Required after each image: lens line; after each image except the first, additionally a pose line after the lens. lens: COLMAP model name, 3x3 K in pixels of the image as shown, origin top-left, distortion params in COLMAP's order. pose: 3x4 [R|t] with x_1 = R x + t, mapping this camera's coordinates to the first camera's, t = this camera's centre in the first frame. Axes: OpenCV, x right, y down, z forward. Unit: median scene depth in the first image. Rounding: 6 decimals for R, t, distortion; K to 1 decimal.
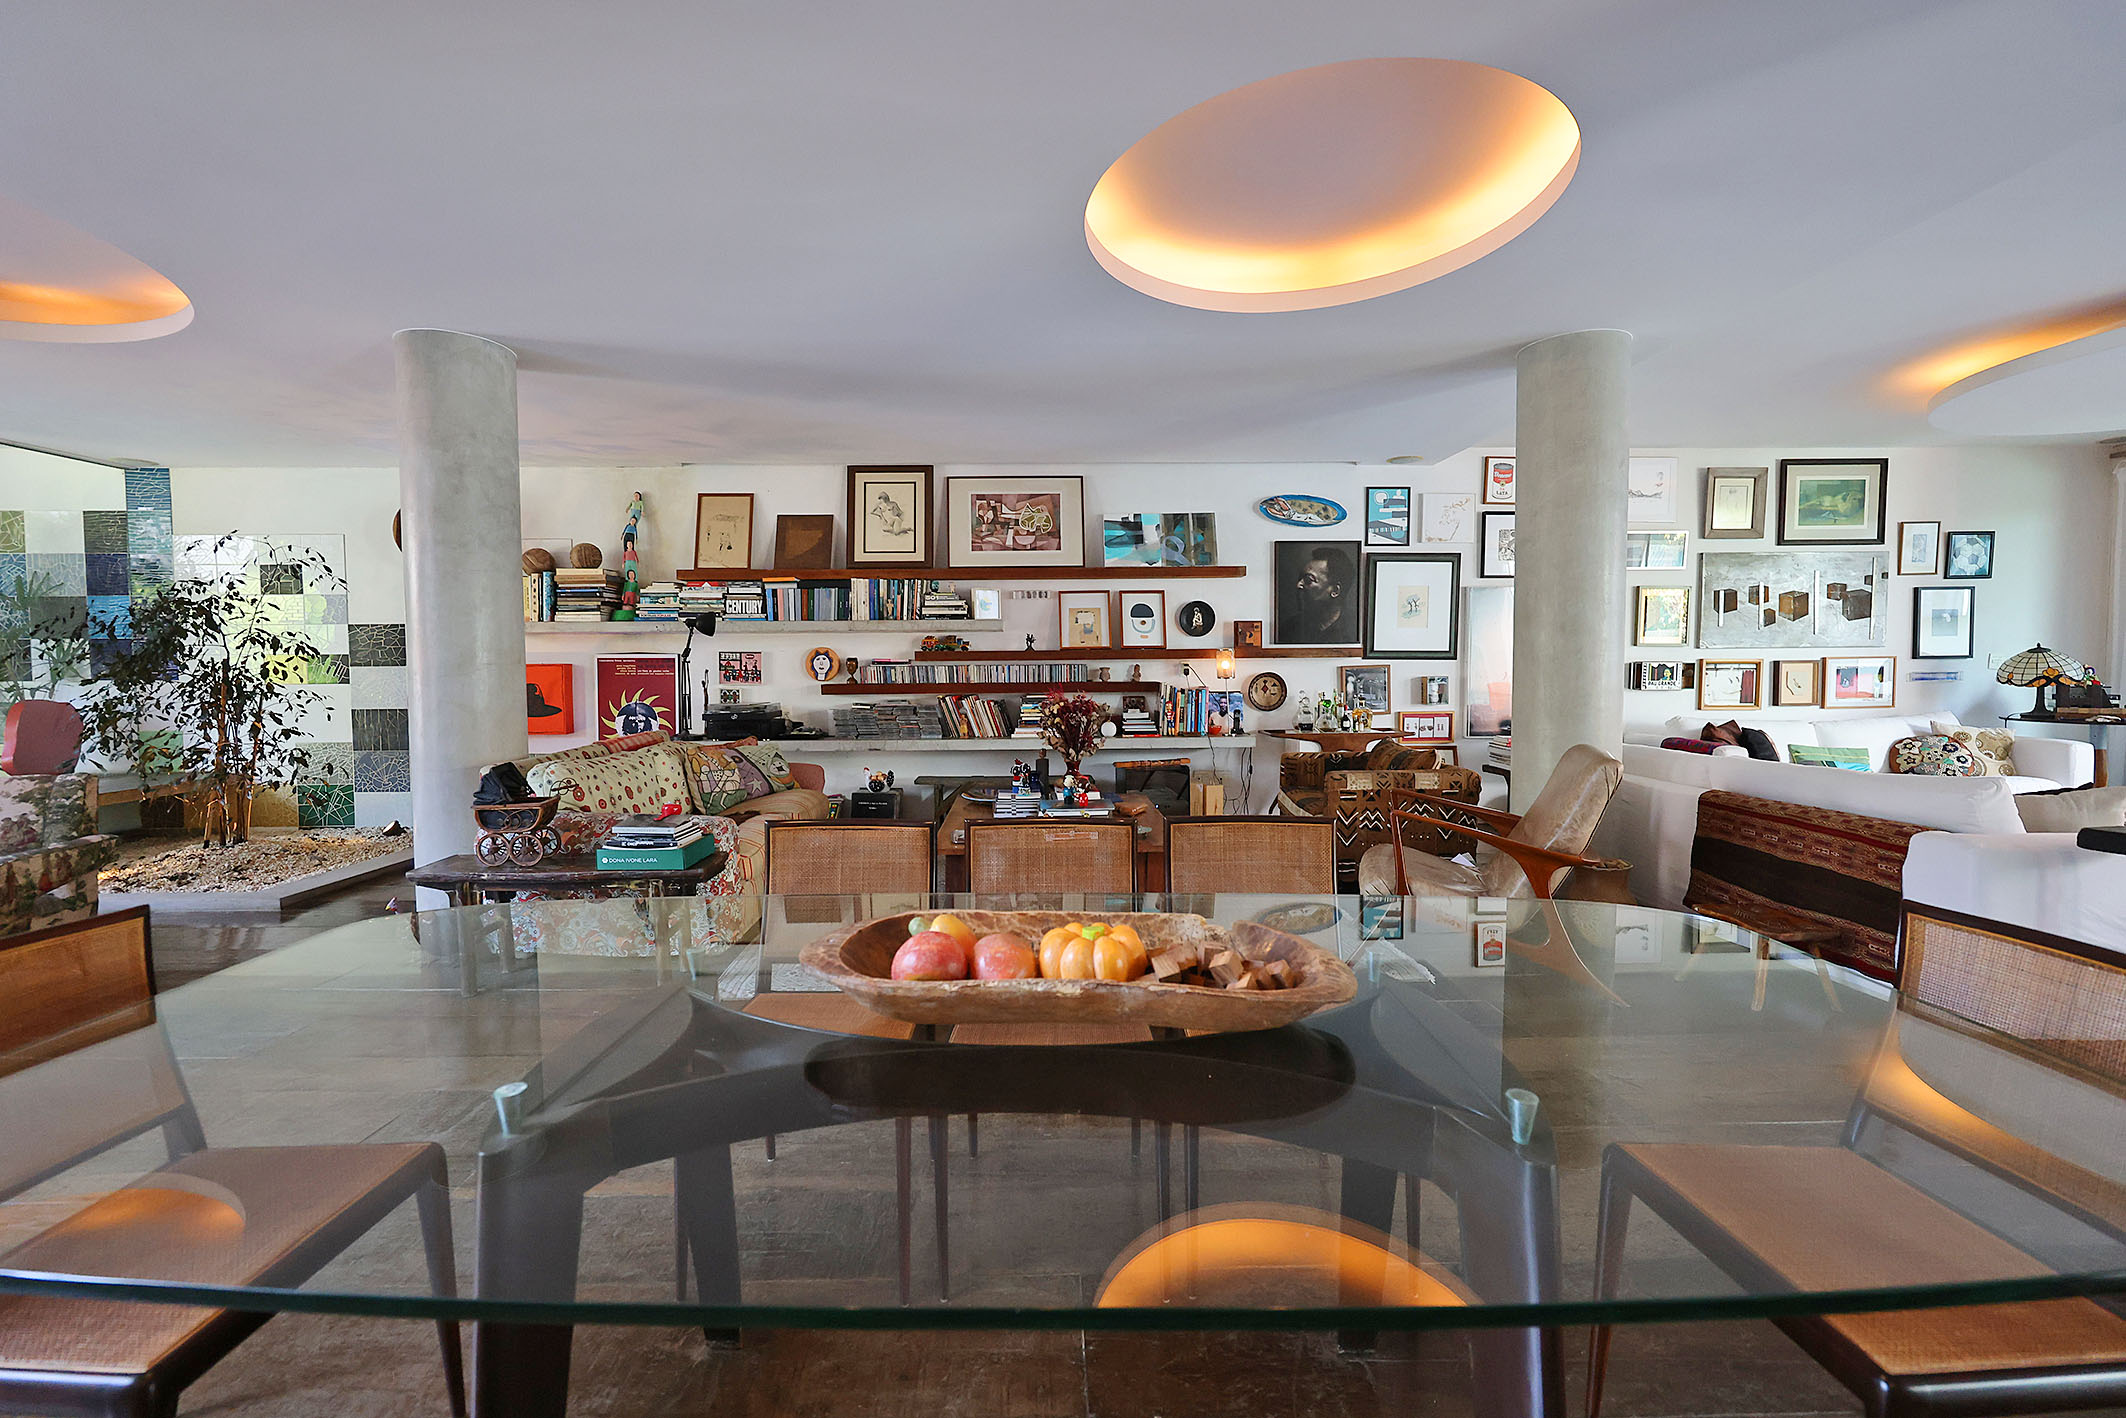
lens RADIAL K [[851.5, 0, 1064.0], [0, 851.5, 698.3], [0, 0, 1]] dist [0.002289, 0.000441]
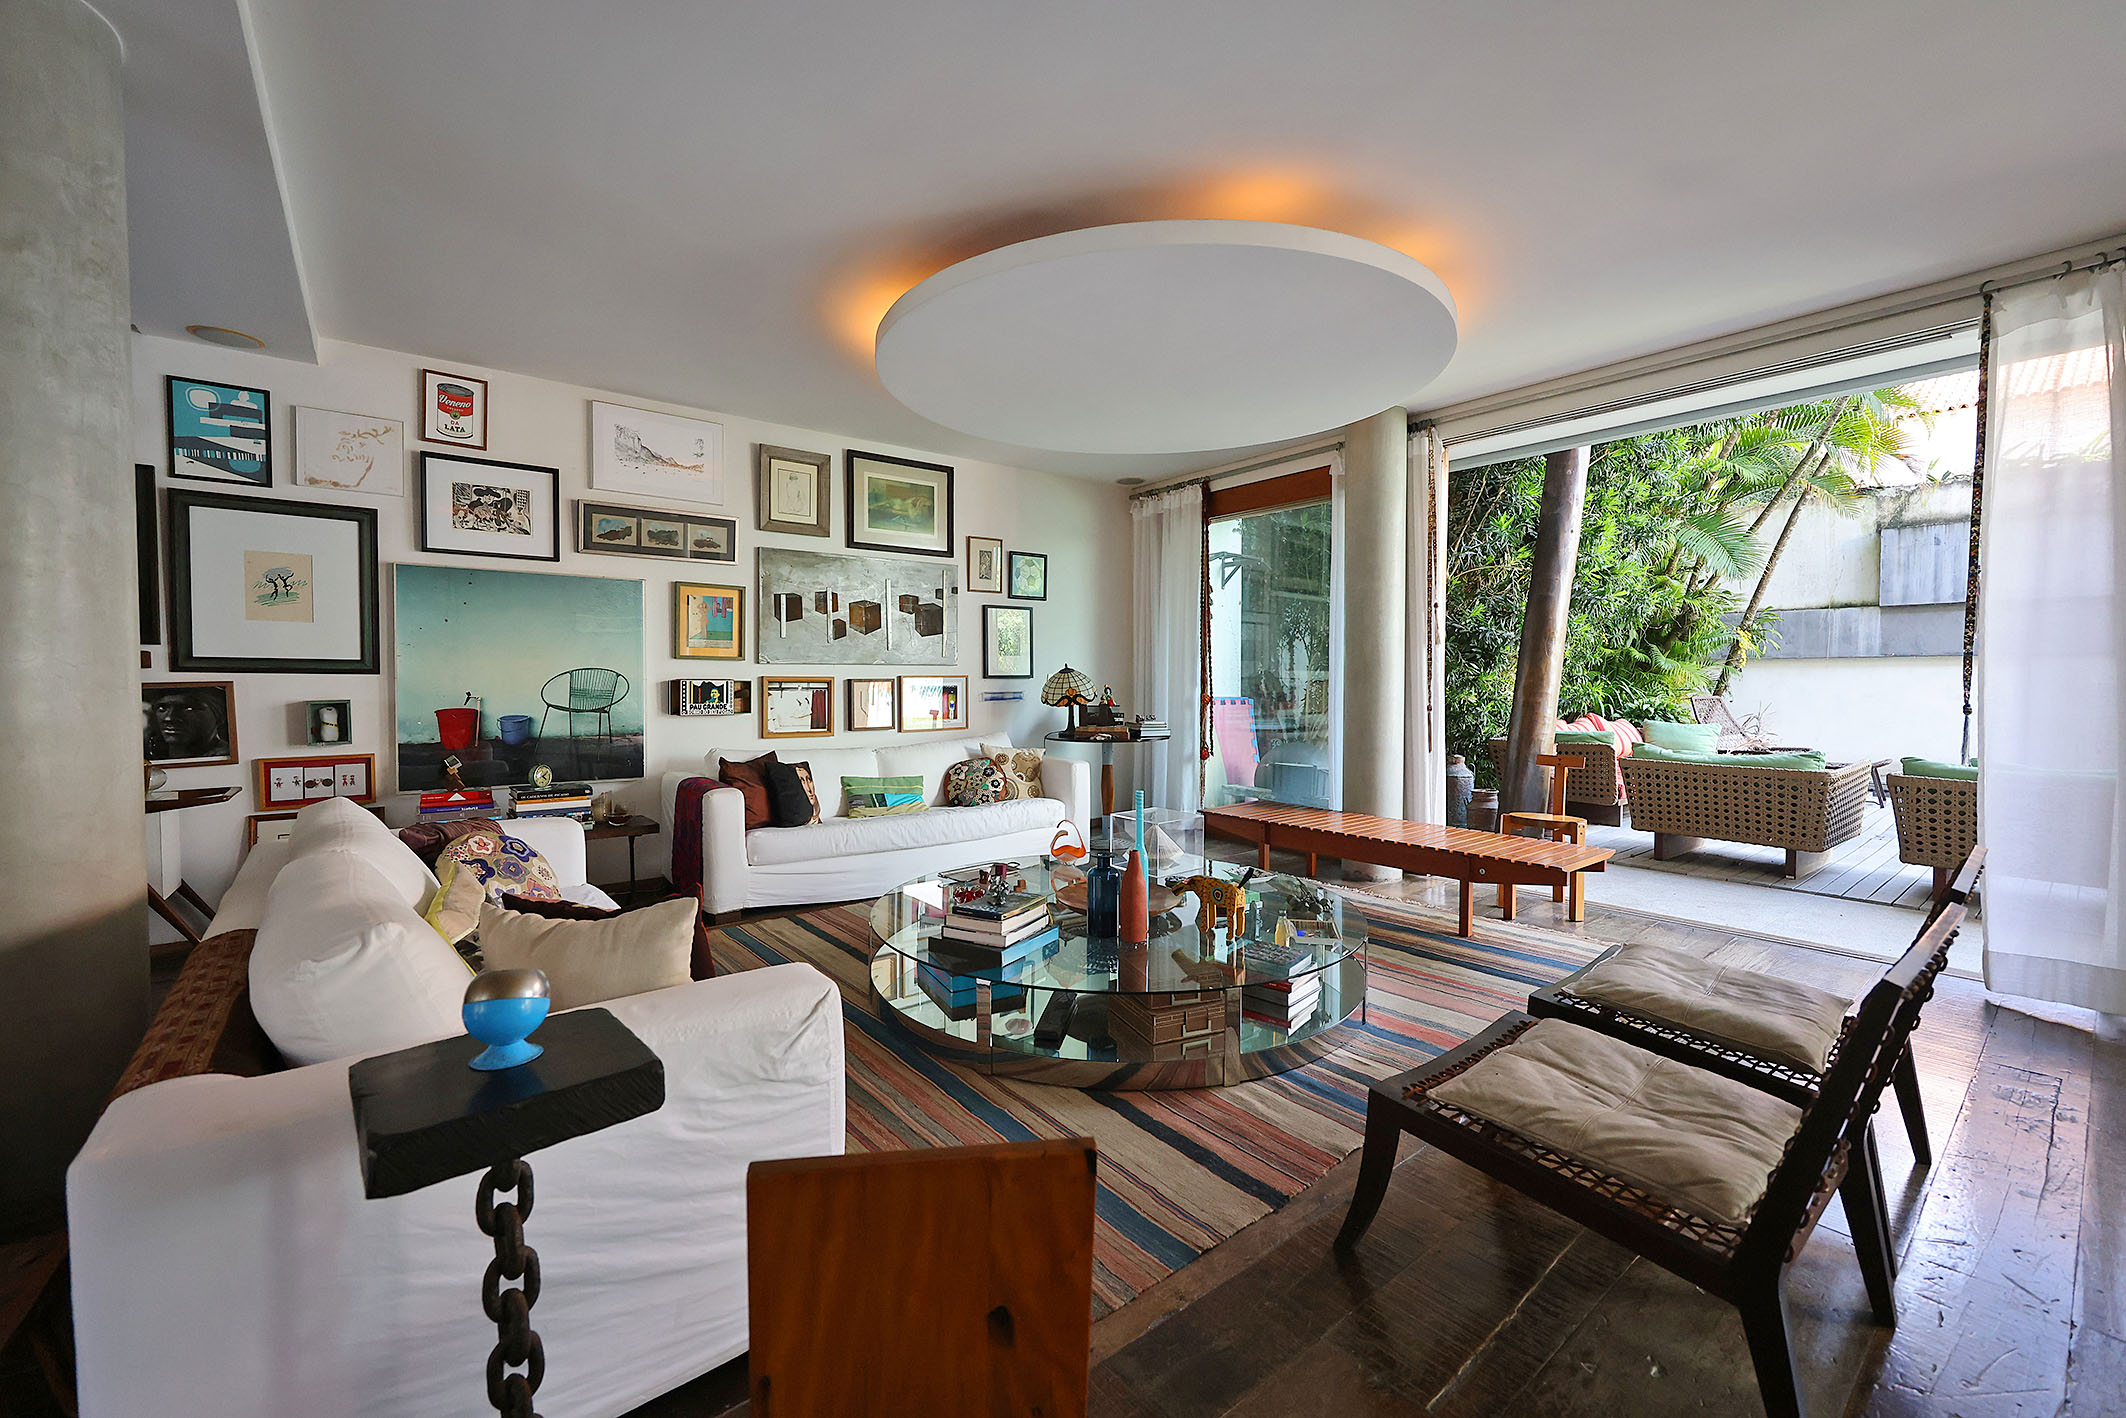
lens RADIAL K [[848.4, 0, 1052.5], [0, 848.4, 703.2], [0, 0, 1]] dist [-0.002945, -0.000186]
pose [[0.802750, -0.010298, 0.596227, 0.501381], [0.019230, 0.999778, -0.008622, -0.008200], [-0.596006, 0.018387, 0.802770, 0.185129]]
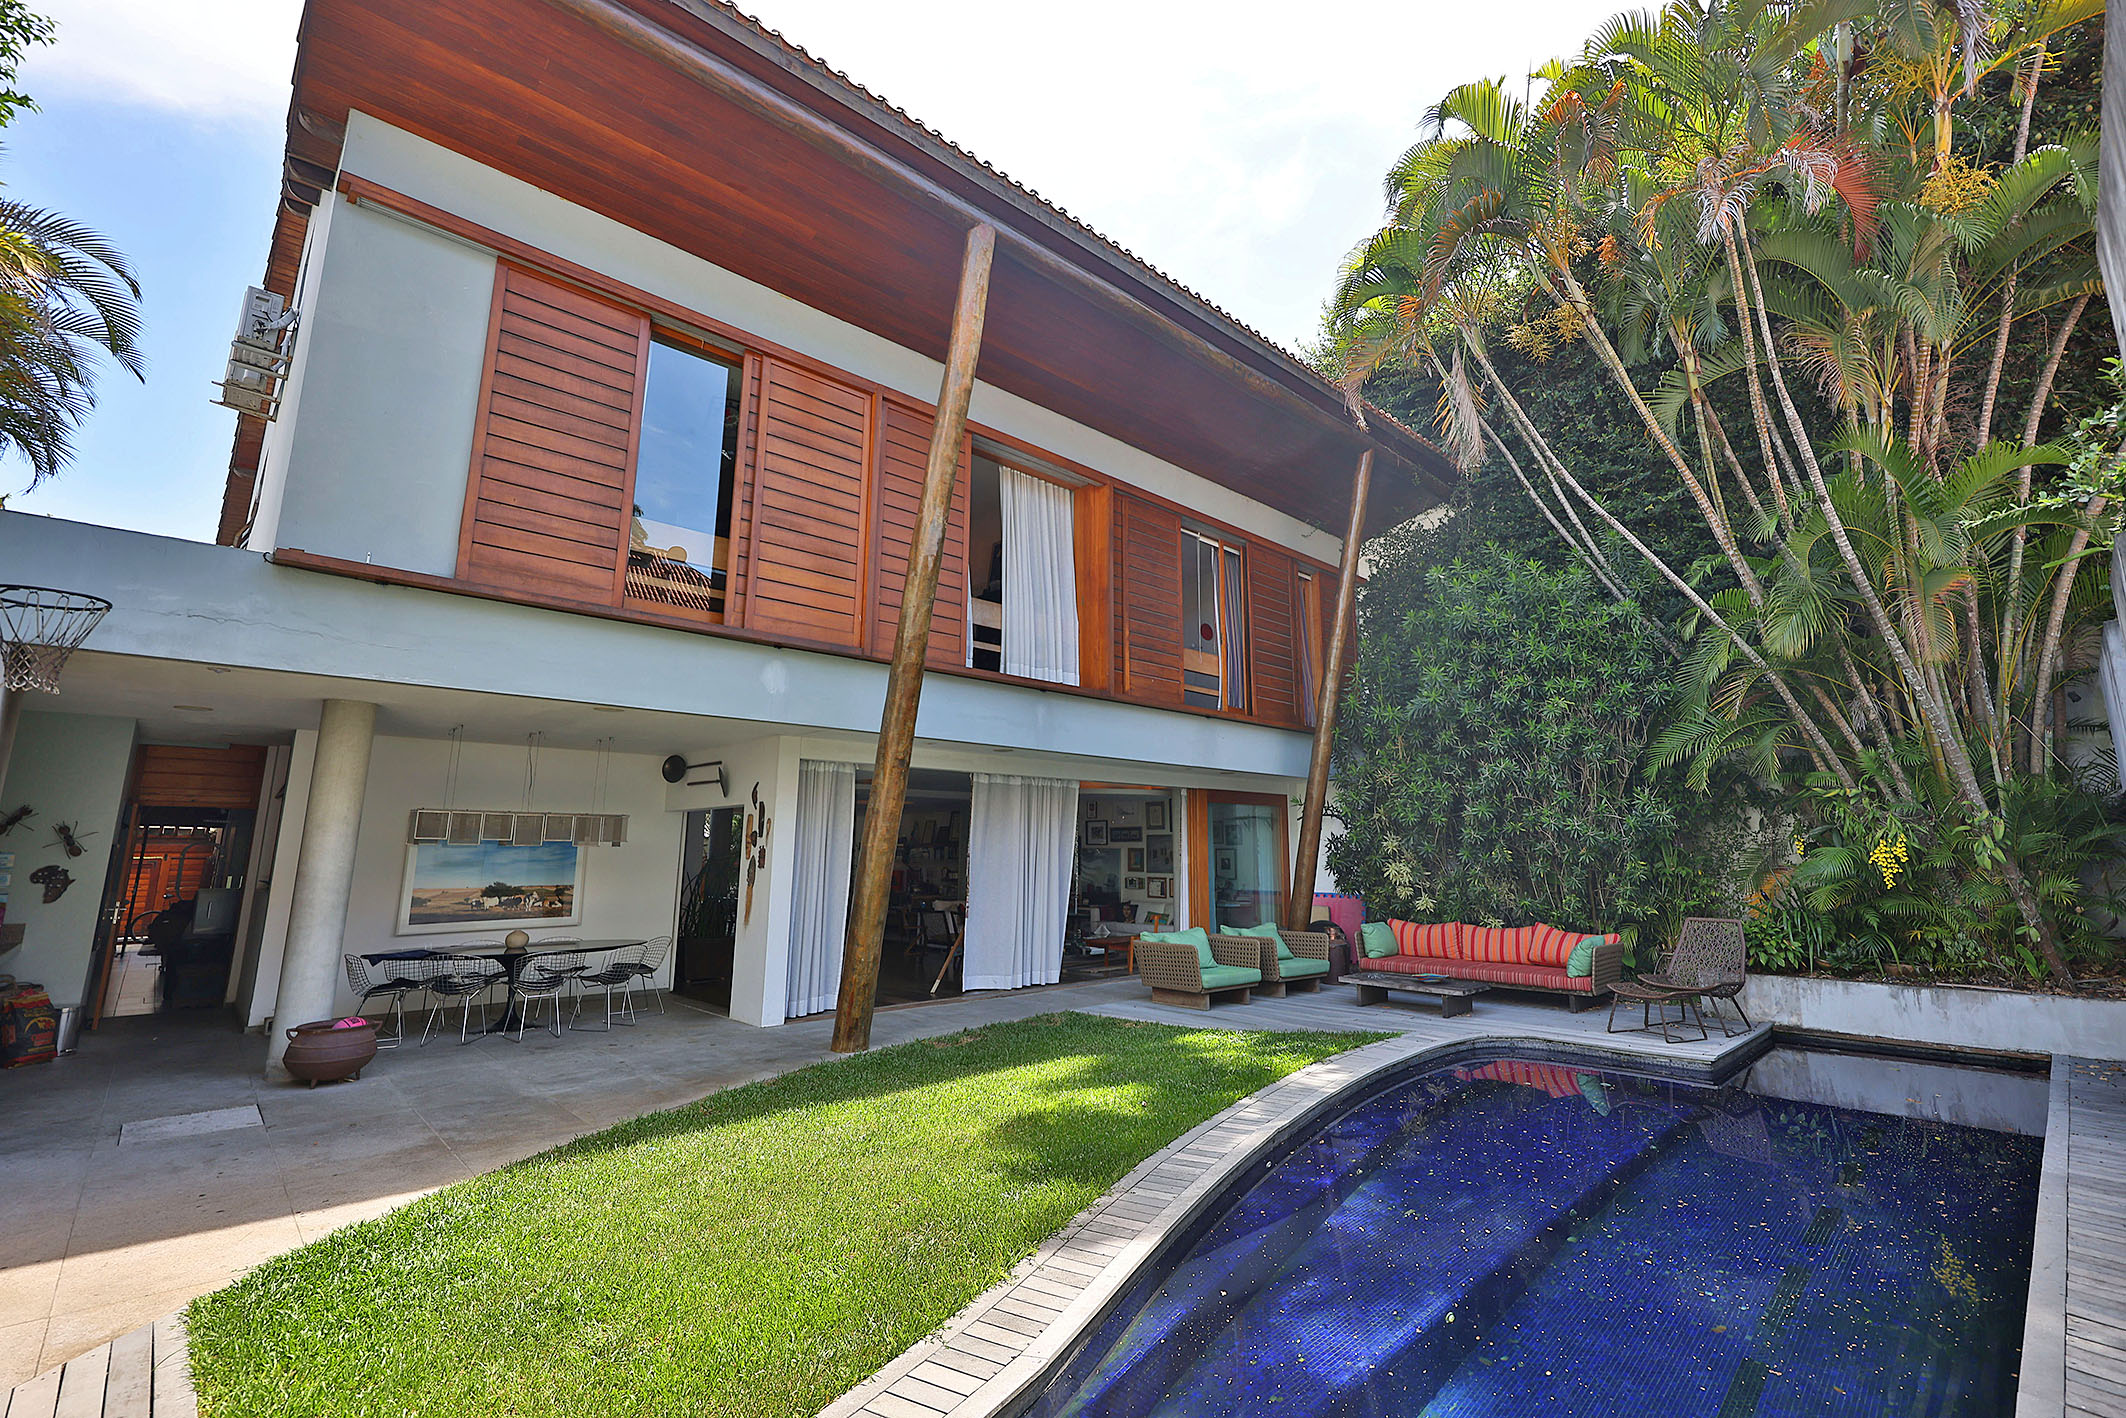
lens RADIAL K [[937.6, 0, 1092.6], [0, 937.6, 678.8], [0, 0, 1]] dist [0.001851, -0.000496]
pose [[0.681769, -0.127450, -0.720380, 2.821100], [-0.036730, 0.977502, -0.207701, -0.038231], [0.730645, 0.168064, 0.661750, -1.110348]]
